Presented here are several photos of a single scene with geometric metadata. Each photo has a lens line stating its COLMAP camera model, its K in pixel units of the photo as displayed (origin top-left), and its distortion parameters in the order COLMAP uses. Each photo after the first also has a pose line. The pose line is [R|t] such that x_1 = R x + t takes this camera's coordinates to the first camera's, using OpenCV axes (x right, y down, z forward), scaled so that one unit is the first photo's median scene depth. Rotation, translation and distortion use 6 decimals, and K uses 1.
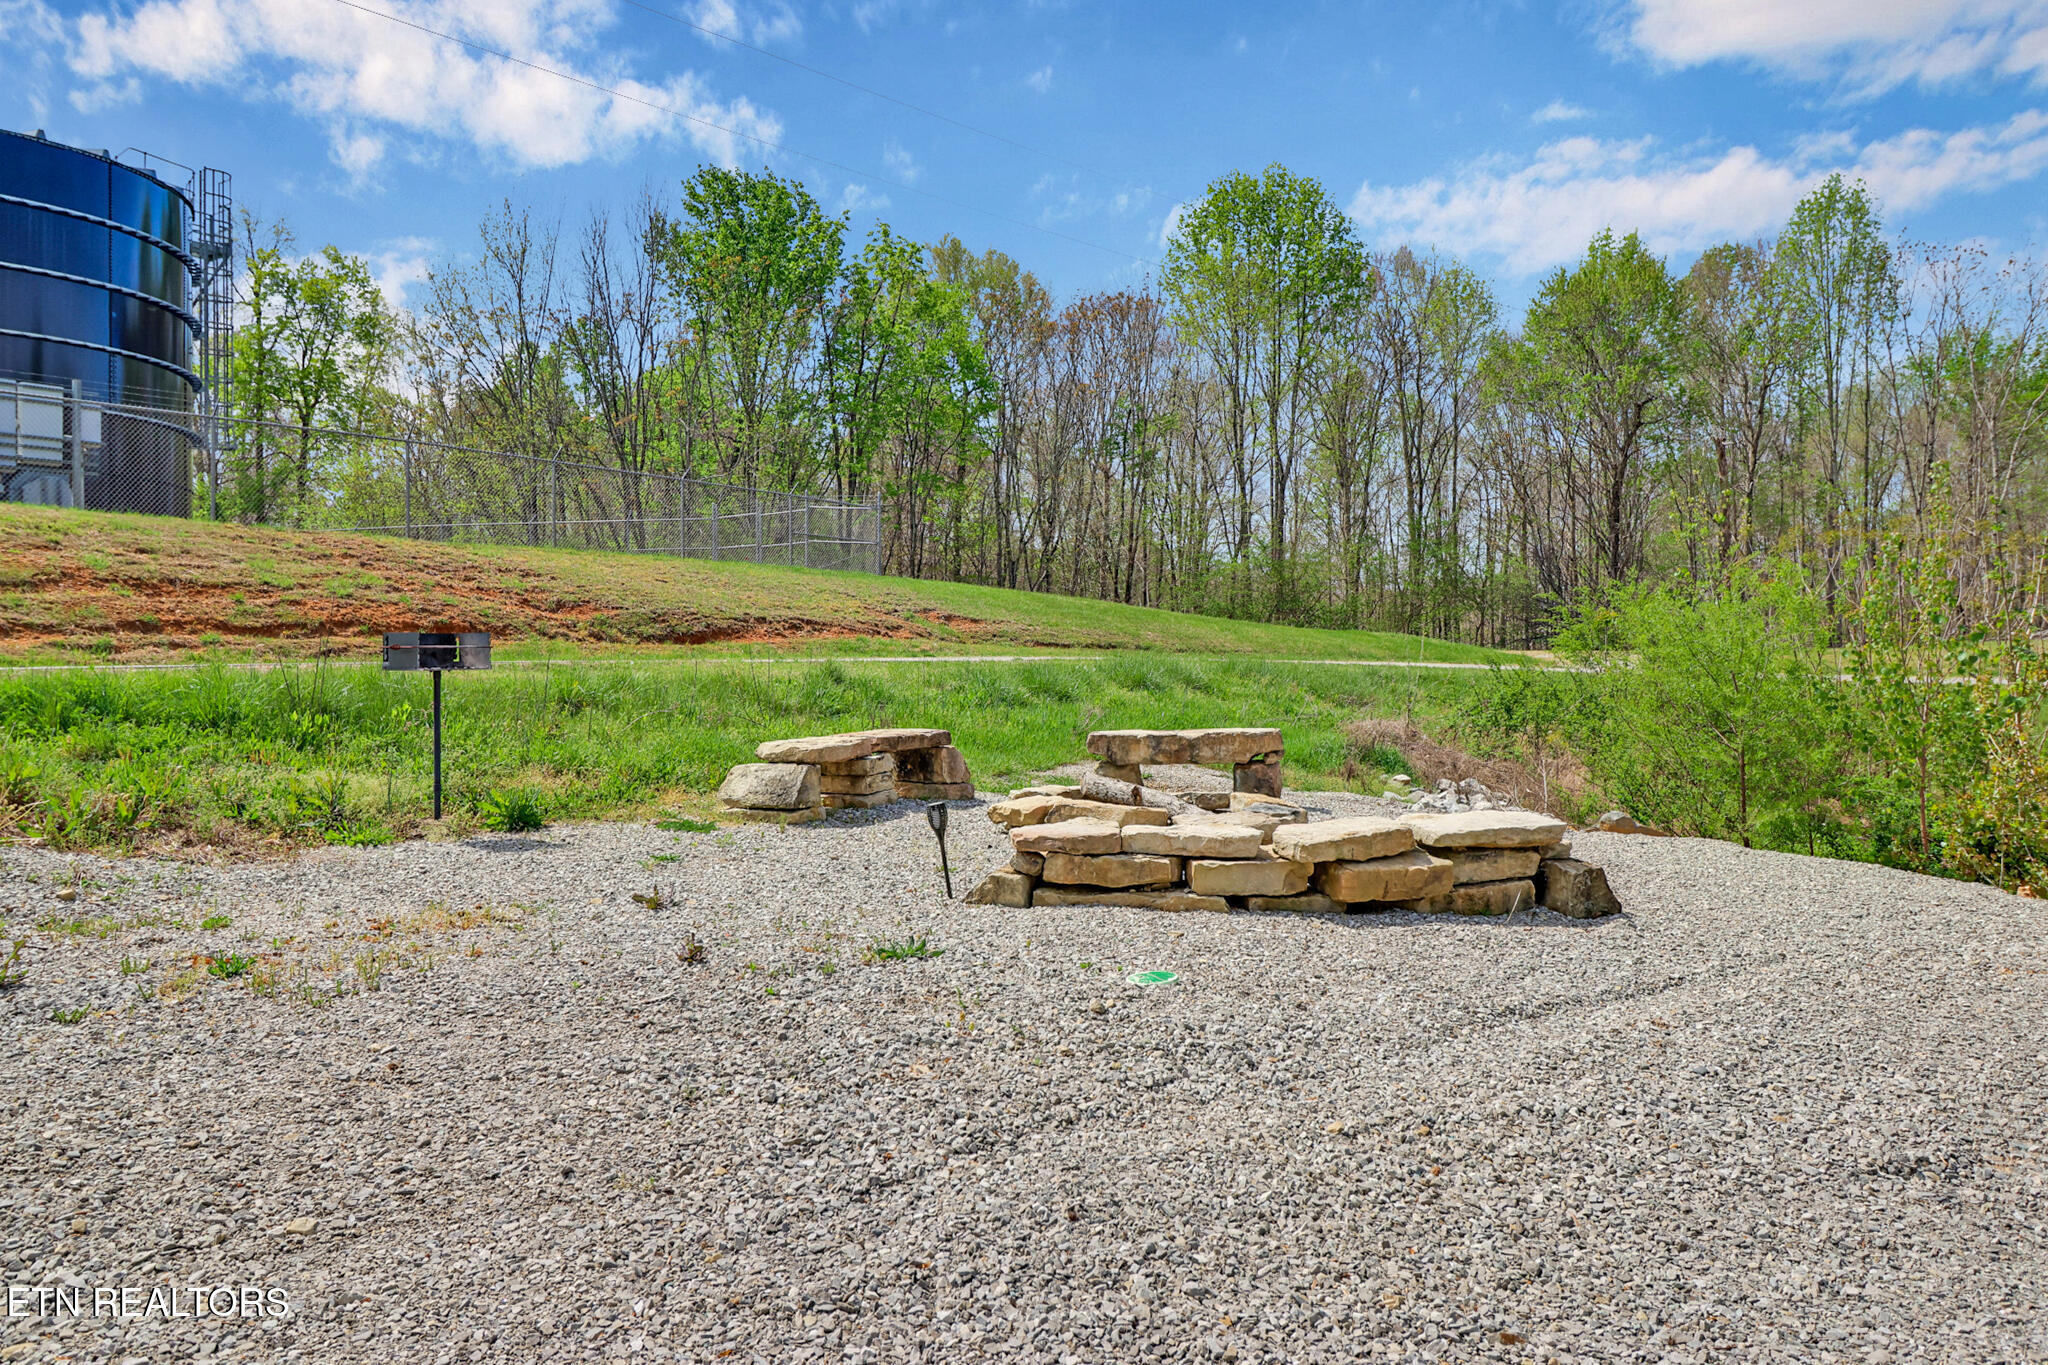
lens RADIAL K [[1369.0, 0, 1036.2], [0, 1369.0, 669.4], [0, 0, 1]] dist [0.027376, 0.000532]
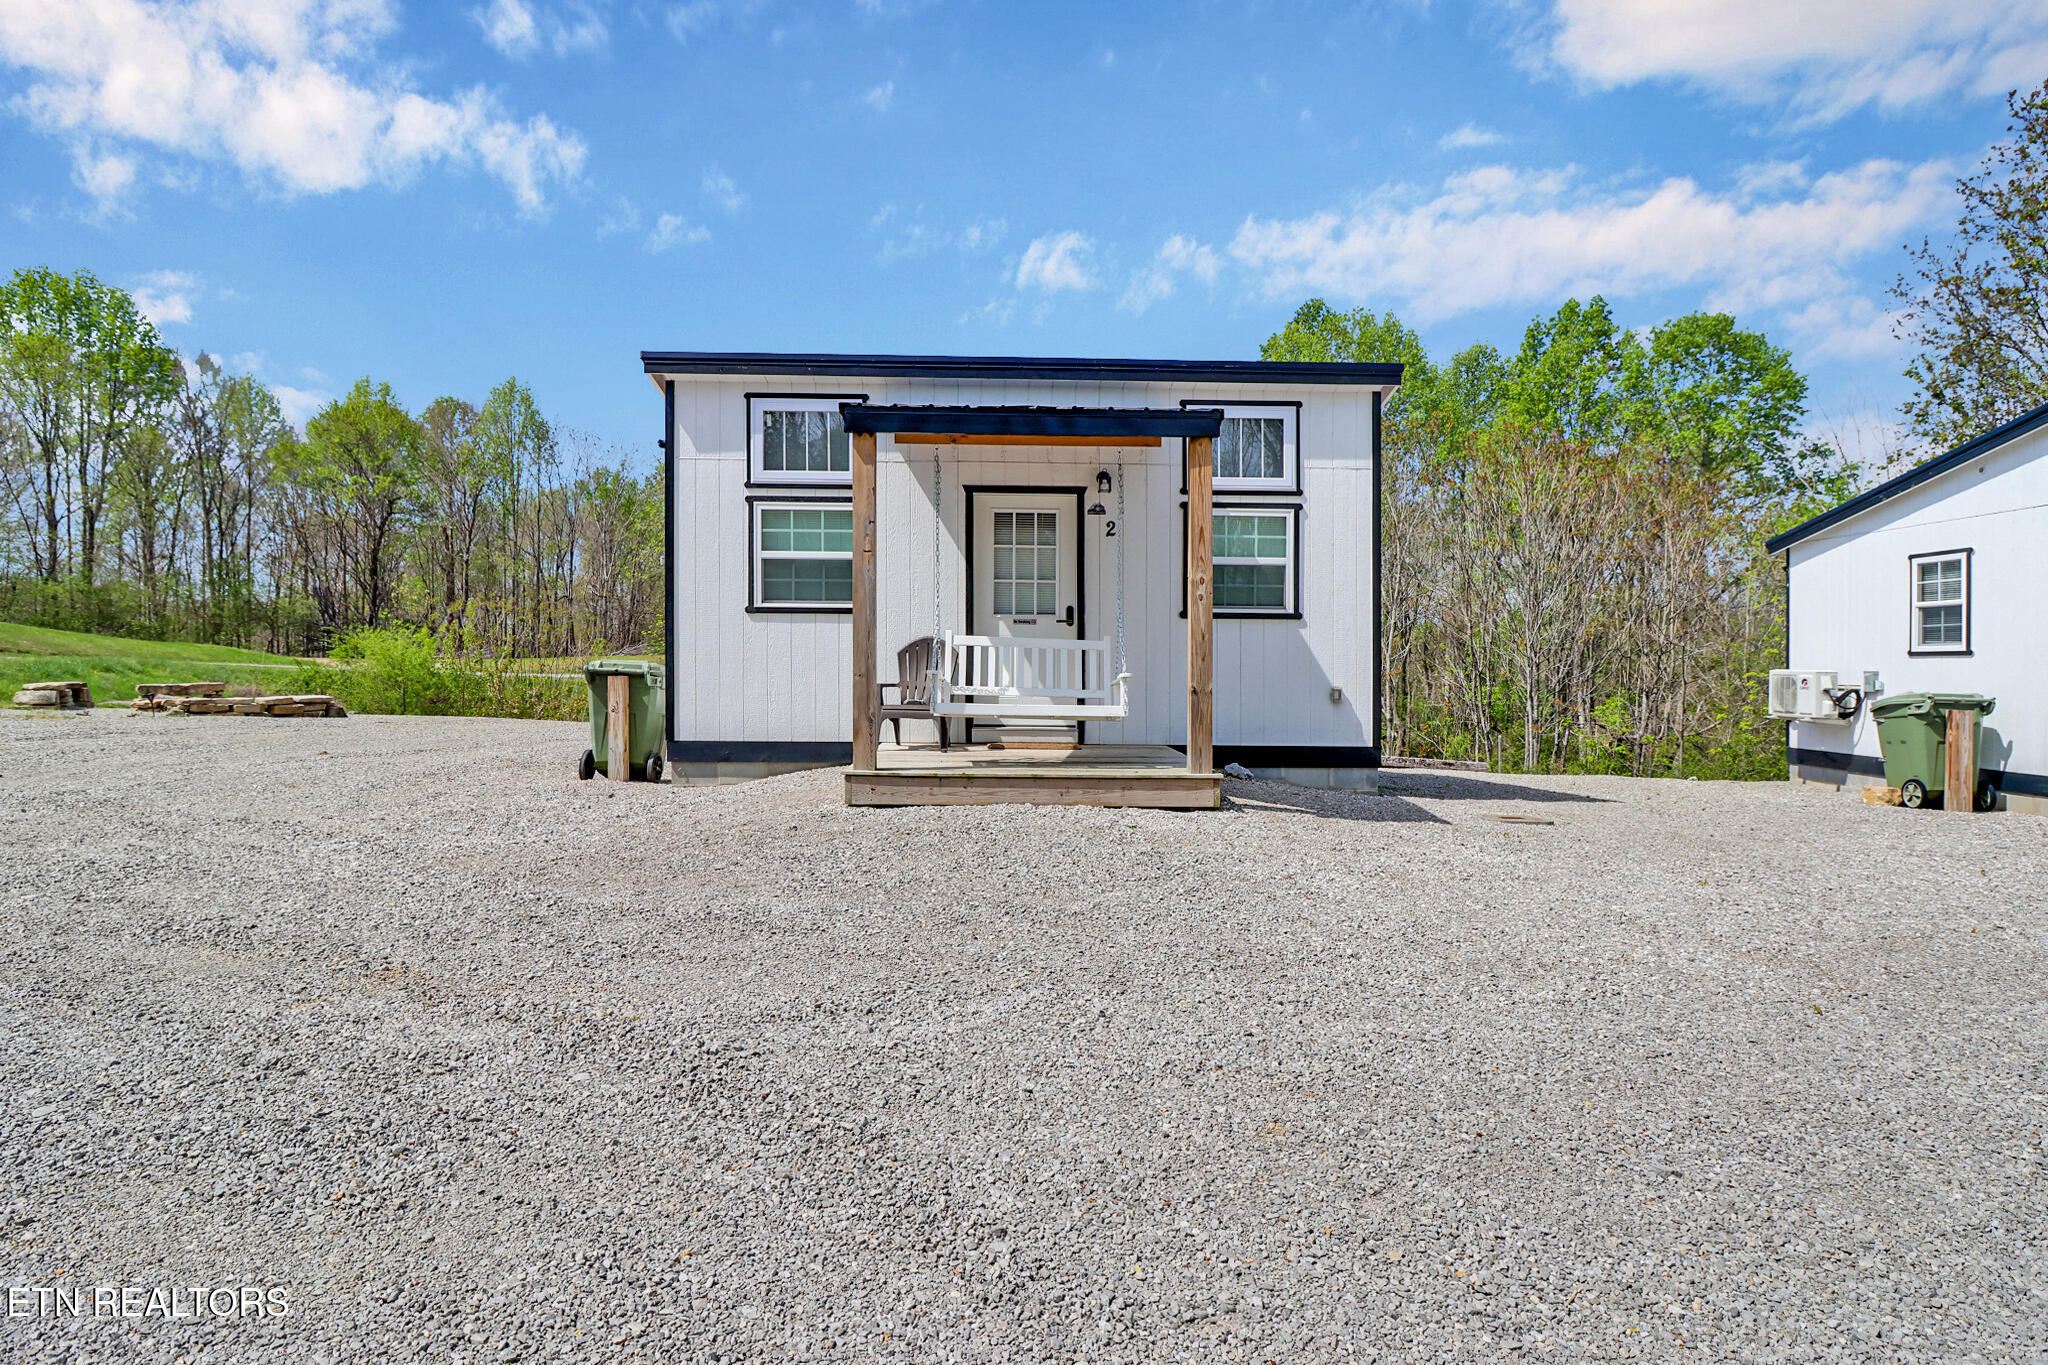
lens RADIAL K [[1134.1, 0, 1063.5], [0, 1134.1, 671.4], [0, 0, 1]] dist [-0.002062, -0.000530]
pose [[0.593646, 0.005201, 0.804710, -0.134684], [-0.000878, 0.999983, -0.005816, 0.006457], [-0.804726, 0.002746, 0.593640, -0.356916]]
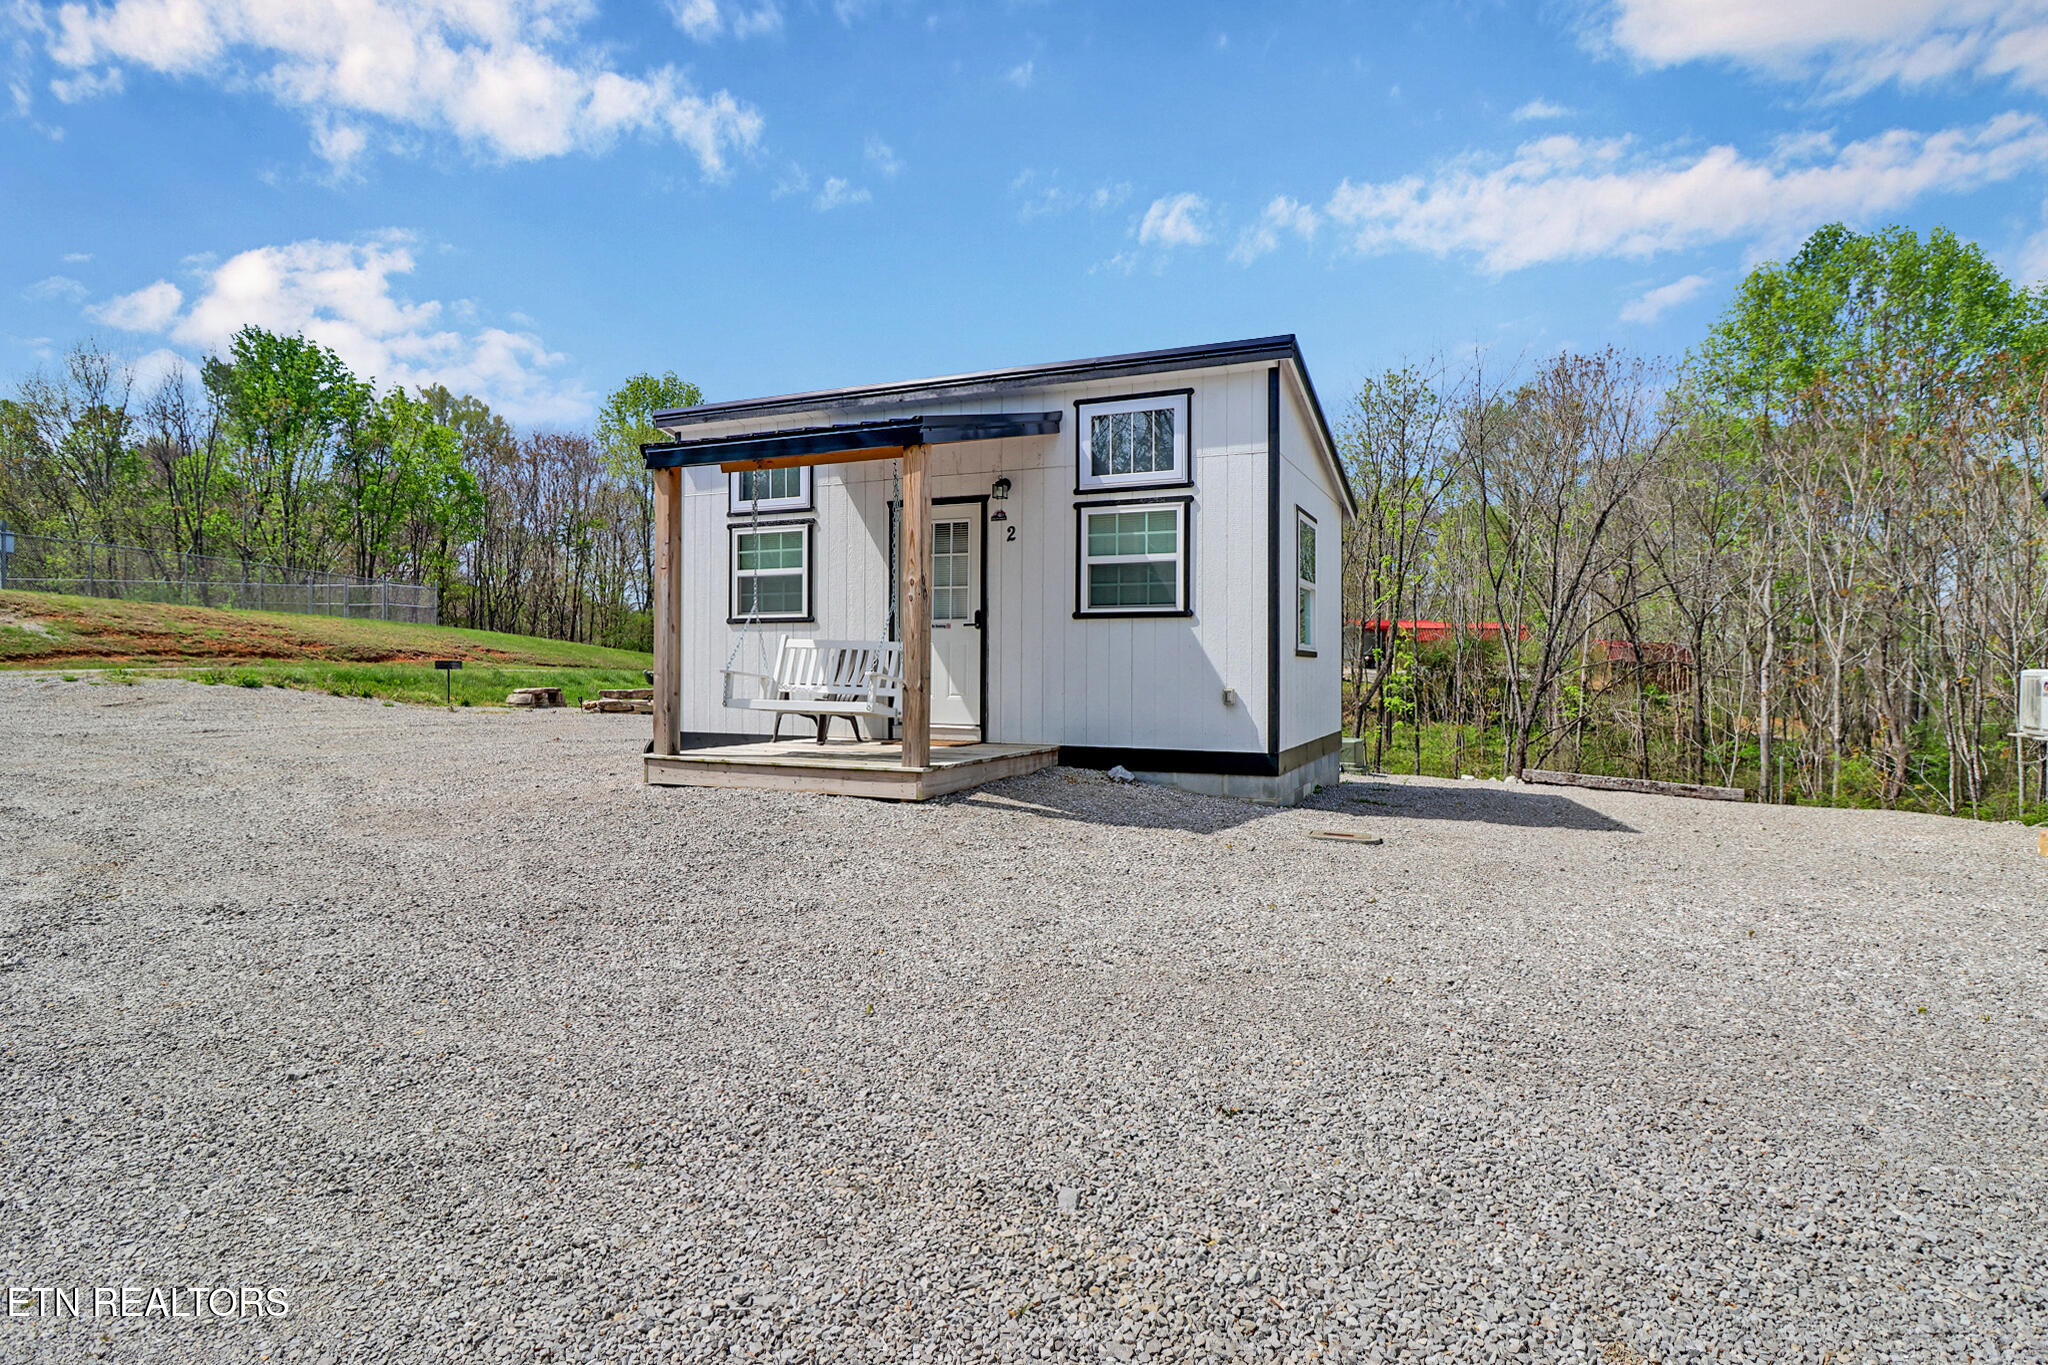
lens RADIAL K [[1134.1, 0, 1051.1], [0, 1134.1, 679.6], [0, 0, 1]] dist [-0.002062, -0.000530]
pose [[0.882733, 0.004377, 0.469854, -0.061286], [-0.001182, 0.999974, -0.007094, 0.007874], [-0.469873, 0.005706, 0.882716, -0.426533]]
